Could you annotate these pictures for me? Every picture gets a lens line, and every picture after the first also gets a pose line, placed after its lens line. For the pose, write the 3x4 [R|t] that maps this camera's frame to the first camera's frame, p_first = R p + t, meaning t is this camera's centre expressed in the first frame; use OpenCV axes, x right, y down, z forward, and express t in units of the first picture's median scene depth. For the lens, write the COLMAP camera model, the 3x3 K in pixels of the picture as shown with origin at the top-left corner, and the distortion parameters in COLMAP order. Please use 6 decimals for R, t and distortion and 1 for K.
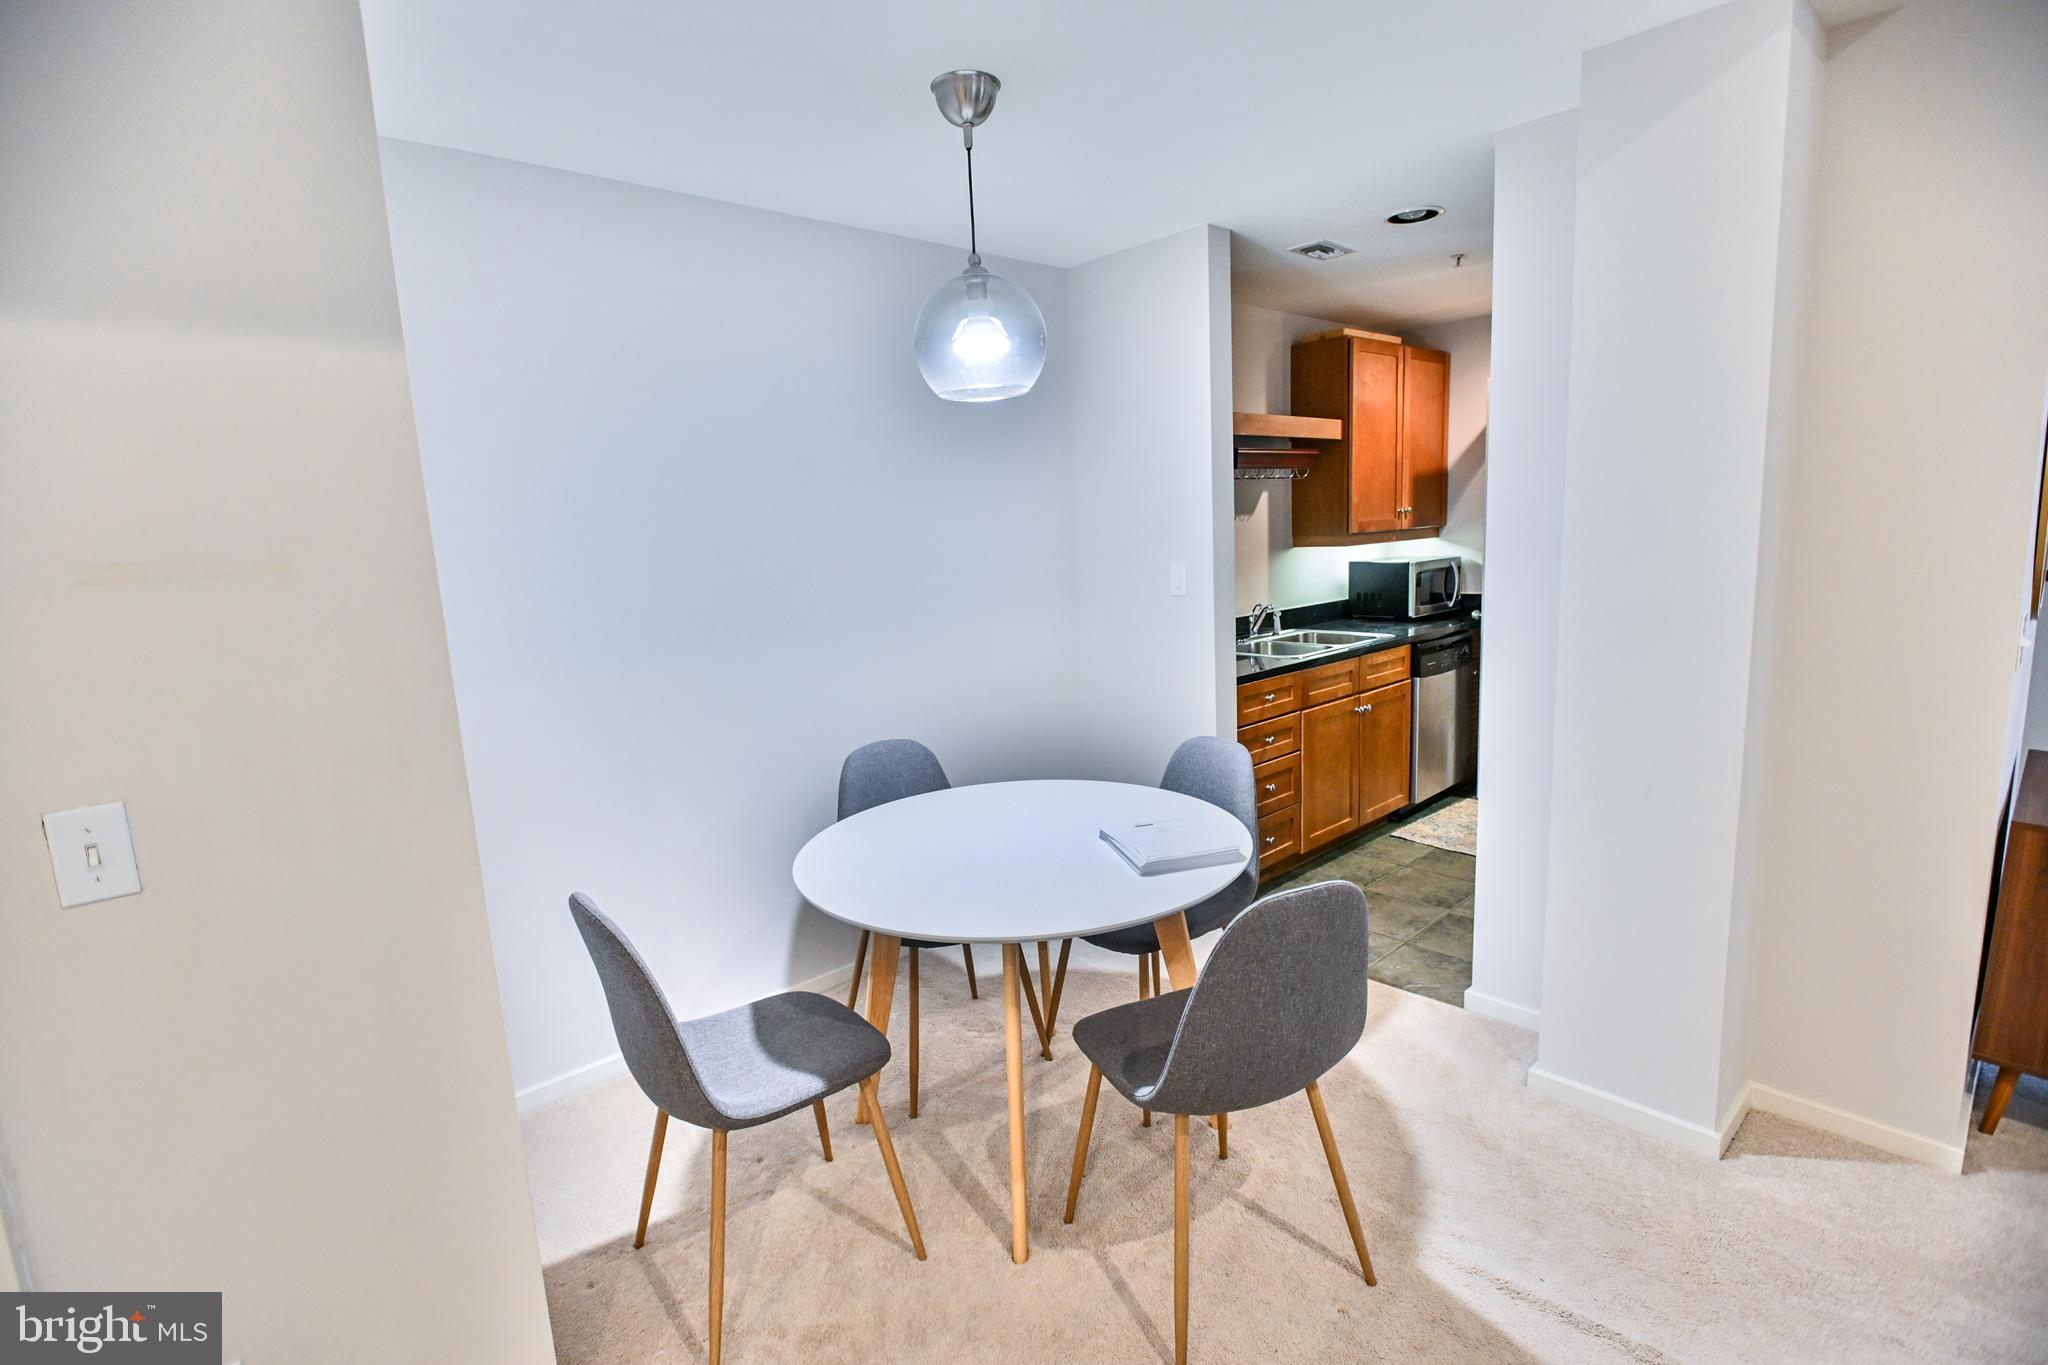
lens RADIAL K [[968.7, 0, 1024.0], [0, 968.7, 682.5], [0, 0, 1]] dist [-0.009822, -0.001161]
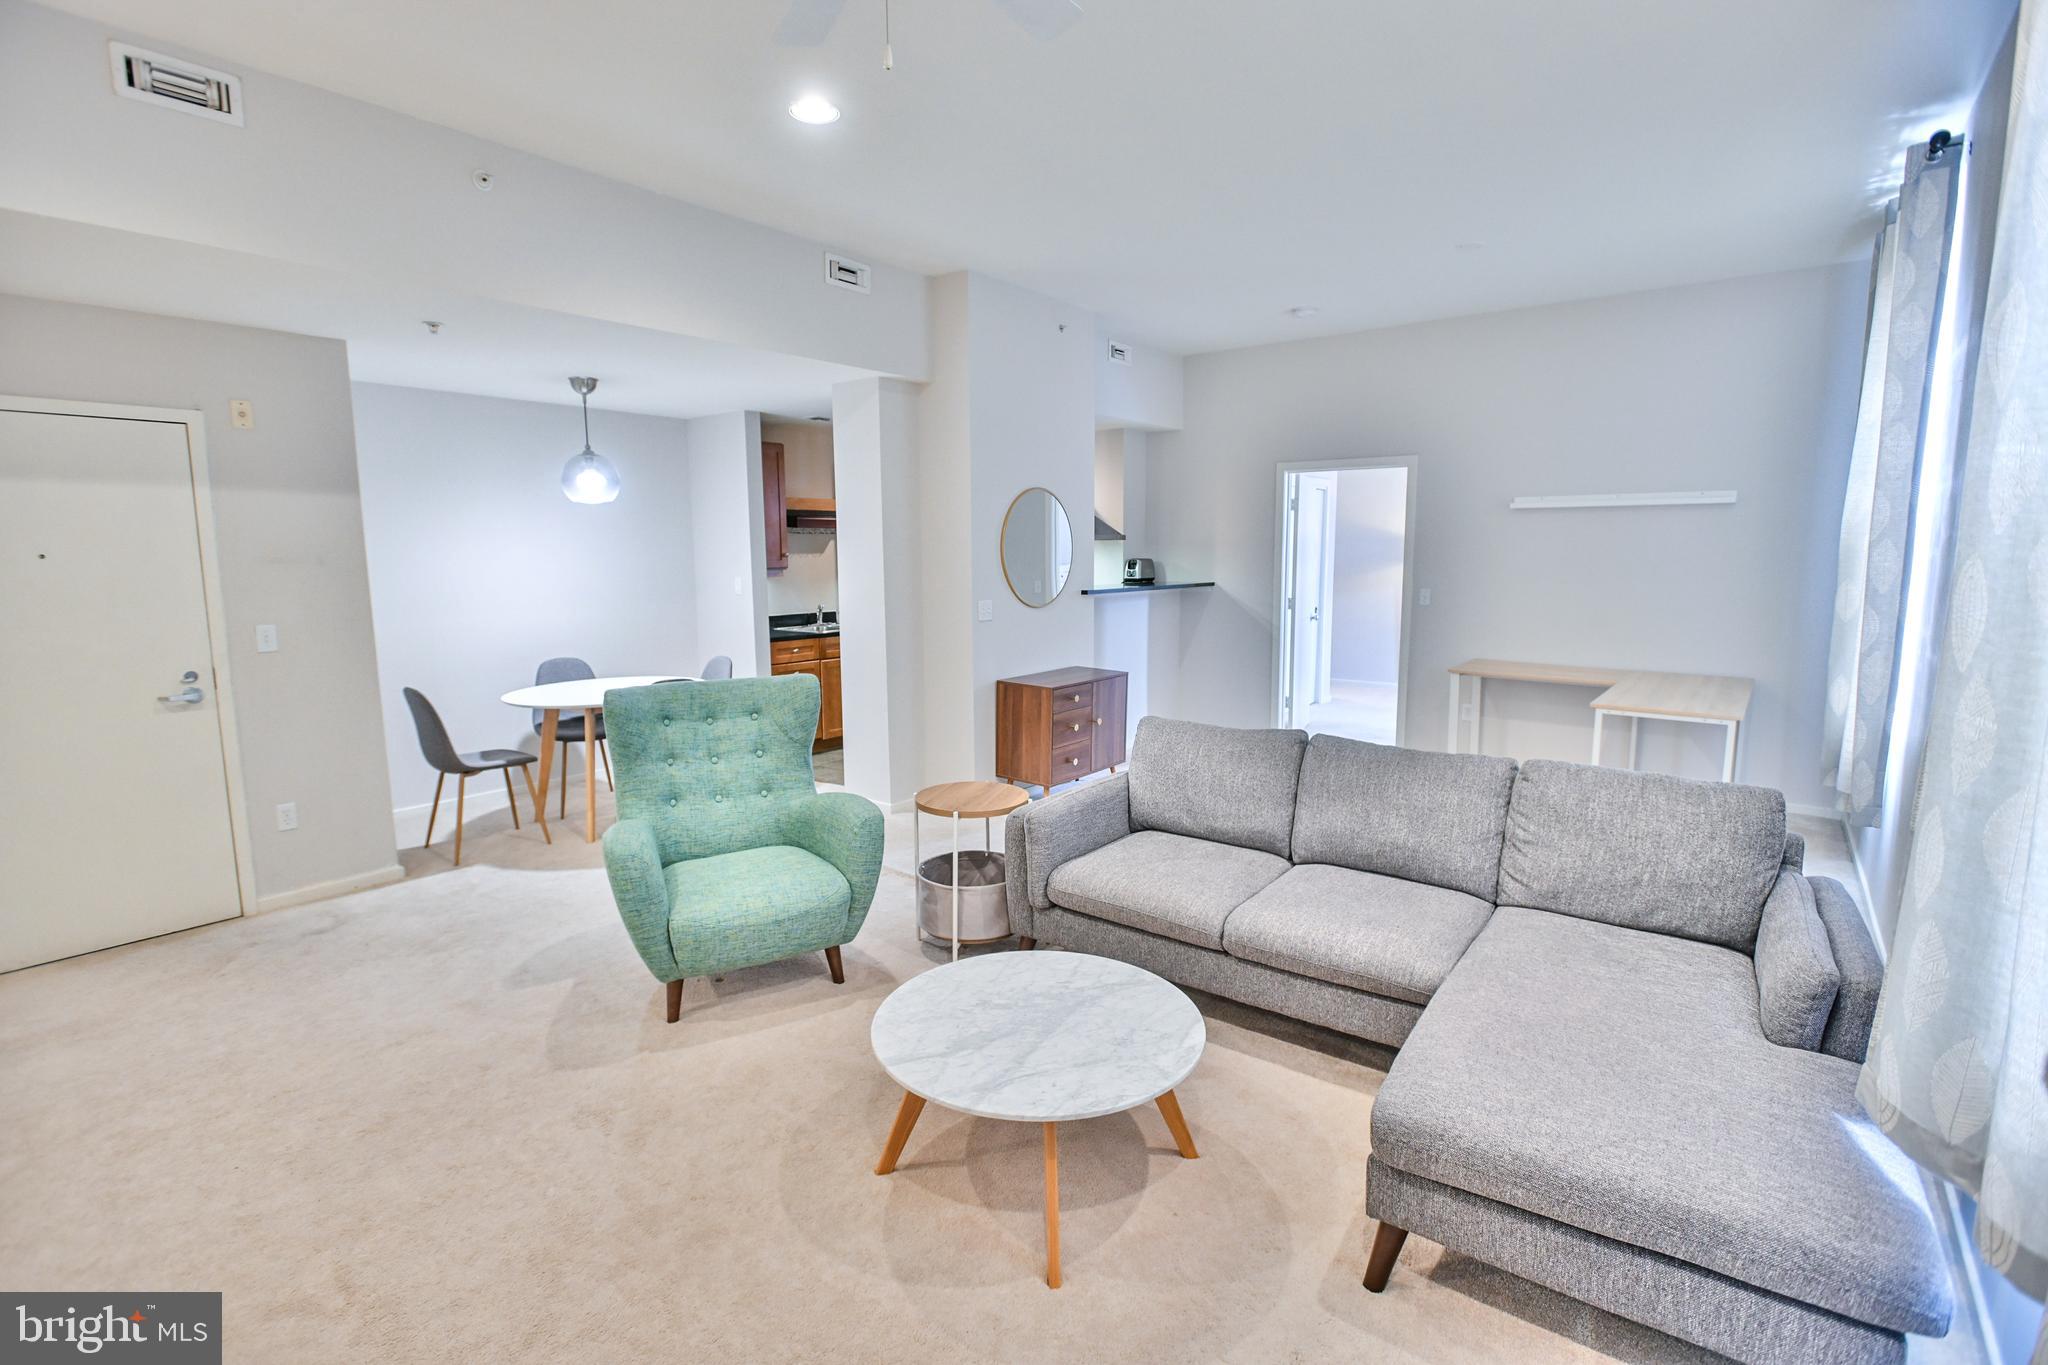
lens RADIAL K [[968.7, 0, 1024.0], [0, 968.7, 682.5], [0, 0, 1]] dist [-0.009822, -0.001161]
pose [[0.983195, 0.014752, 0.181960, 0.268523], [-0.008830, 0.999406, -0.033315, 0.103855], [-0.182343, 0.031148, 0.982741, -0.711997]]
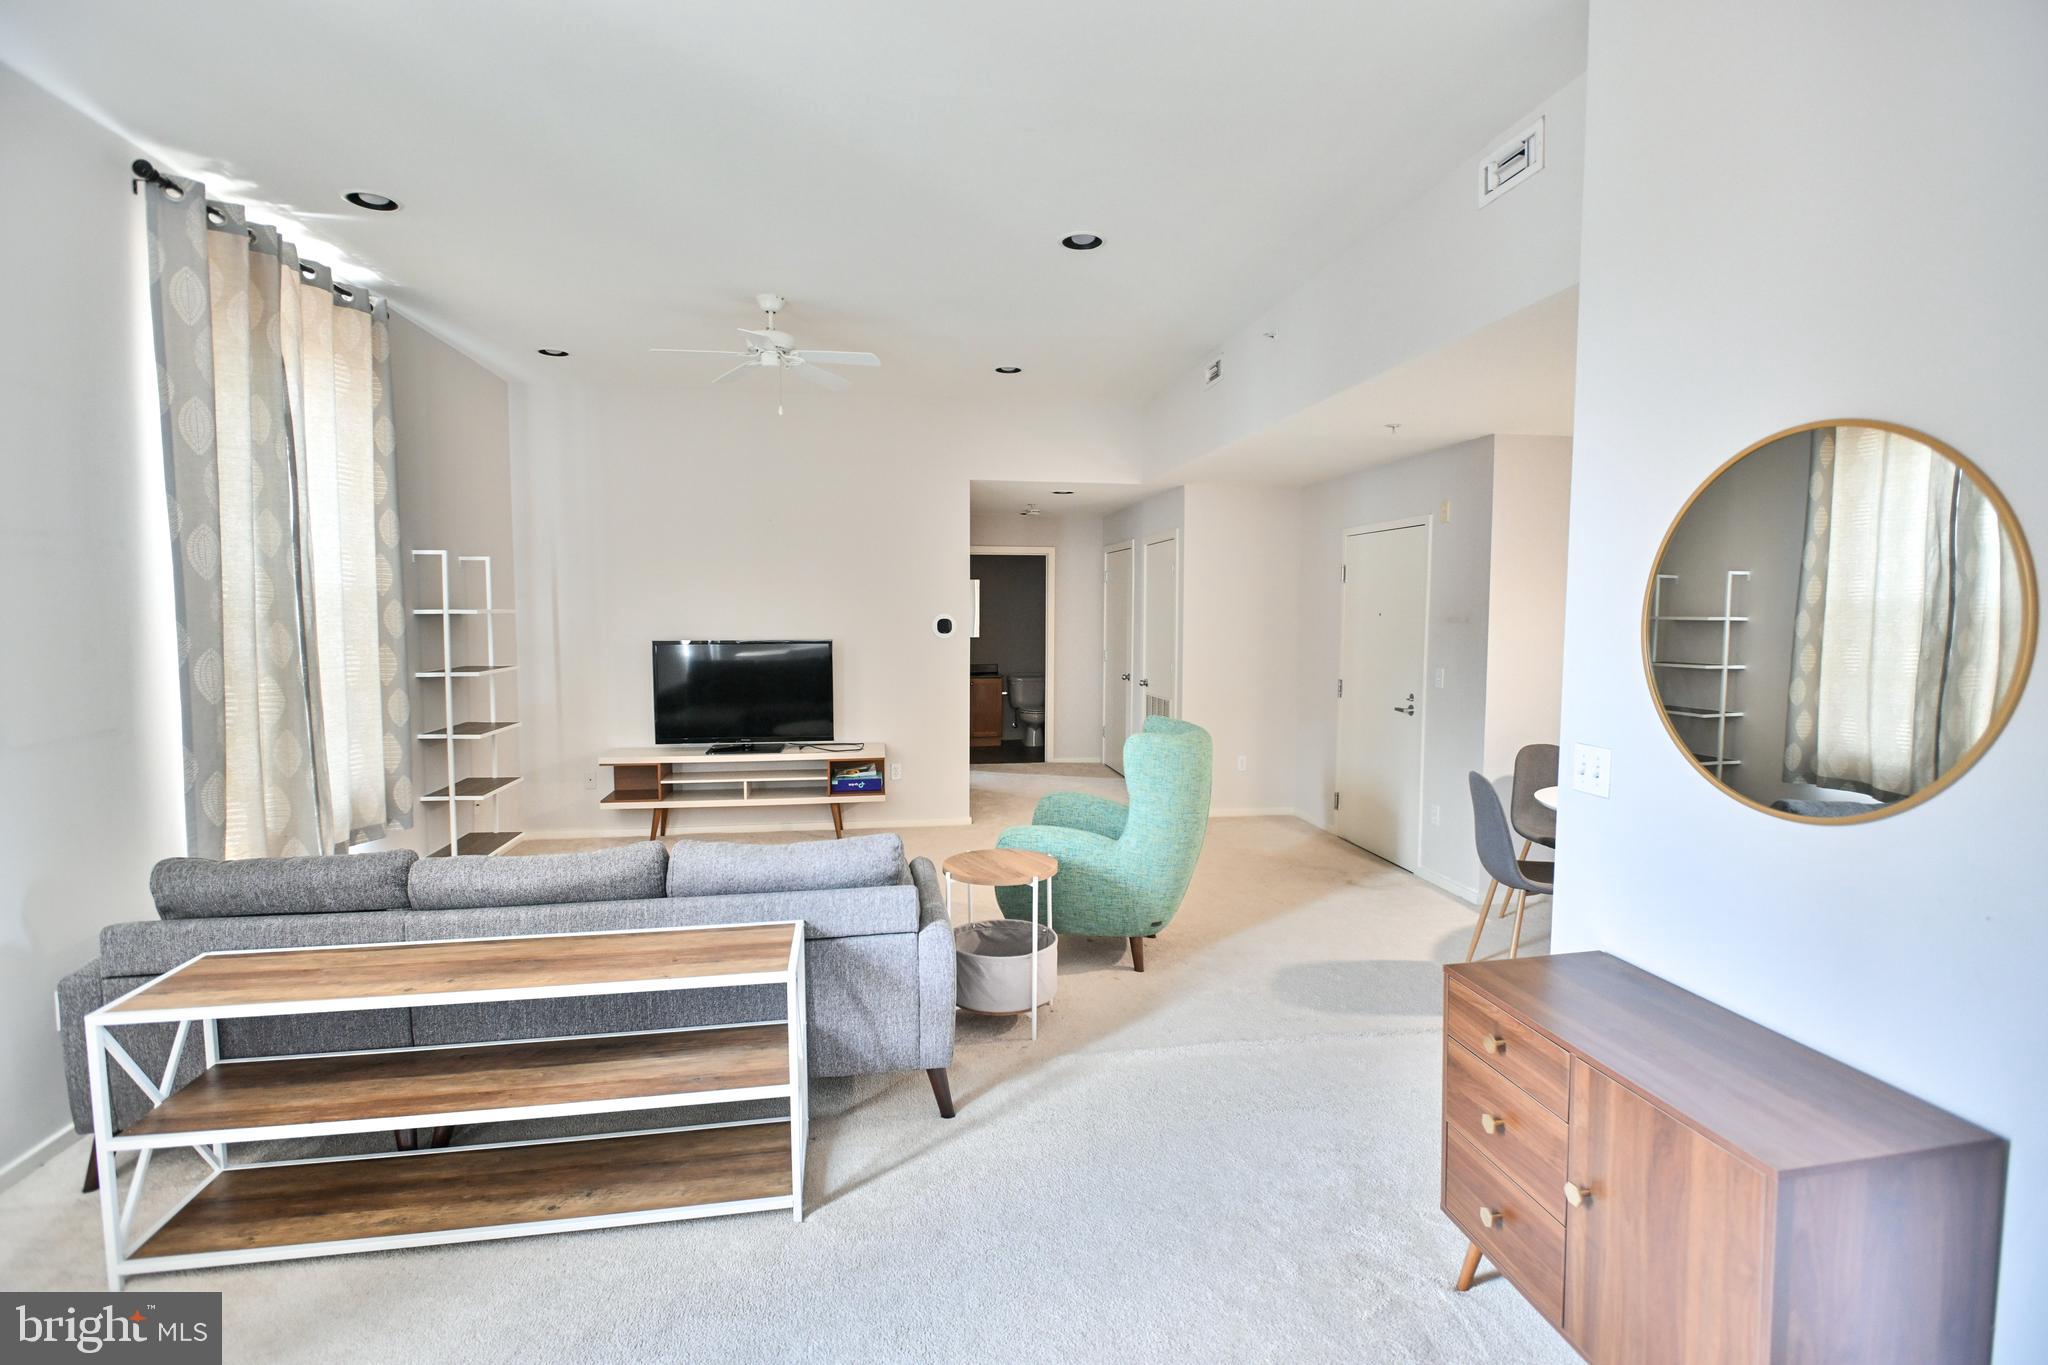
lens RADIAL K [[980.7, 0, 1019.6], [0, 980.7, 665.1], [0, 0, 1]] dist [-0.005882, -0.000926]
pose [[-0.547248, 0.095983, -0.831448, 0.971090], [-0.113546, 0.975705, 0.187371, -0.124617], [0.829232, 0.196946, -0.523054, 0.419084]]
